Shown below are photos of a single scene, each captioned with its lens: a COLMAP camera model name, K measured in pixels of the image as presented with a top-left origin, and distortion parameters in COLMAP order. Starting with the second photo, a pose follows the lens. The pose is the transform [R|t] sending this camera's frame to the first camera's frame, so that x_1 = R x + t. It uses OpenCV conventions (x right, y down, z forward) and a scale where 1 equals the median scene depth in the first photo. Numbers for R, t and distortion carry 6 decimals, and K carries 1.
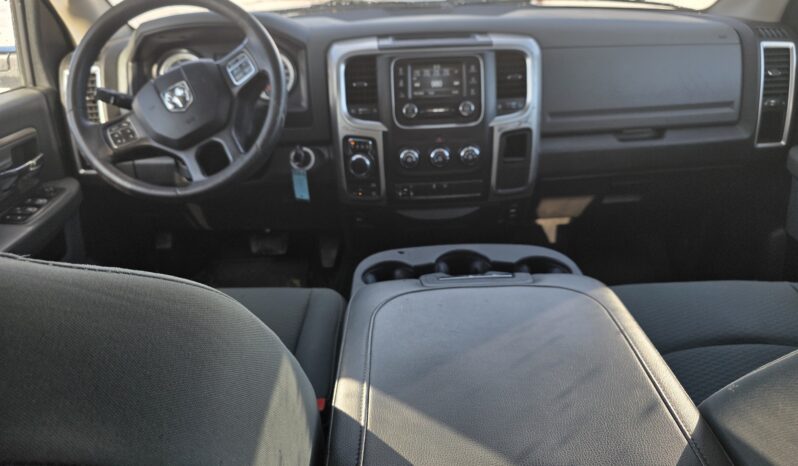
lens RADIAL K [[530.4, 0, 400.5], [0, 530.4, 244.8], [0, 0, 1]] dist [0.067704, -0.058276]
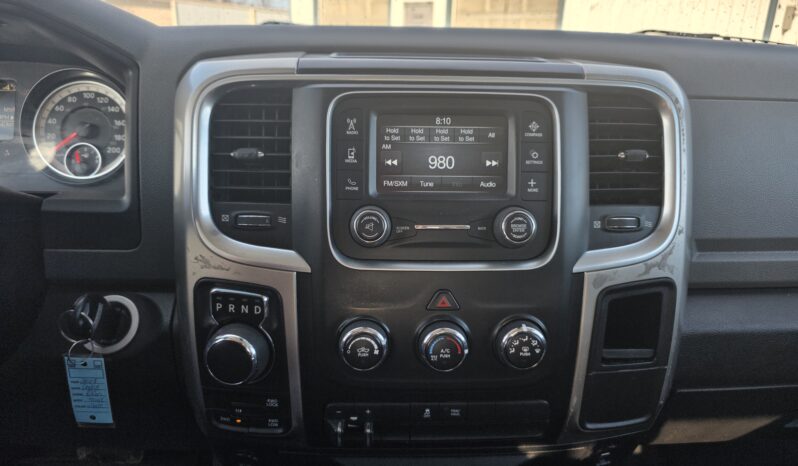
lens RADIAL K [[530.4, 0, 400.5], [0, 530.4, 244.8], [0, 0, 1]] dist [0.067704, -0.058276]
pose [[0.998929, 0.045535, 0.008247, 0.036657], [-0.043508, 0.984854, -0.167839, -0.172299], [-0.015764, 0.167301, 0.985780, 0.616397]]
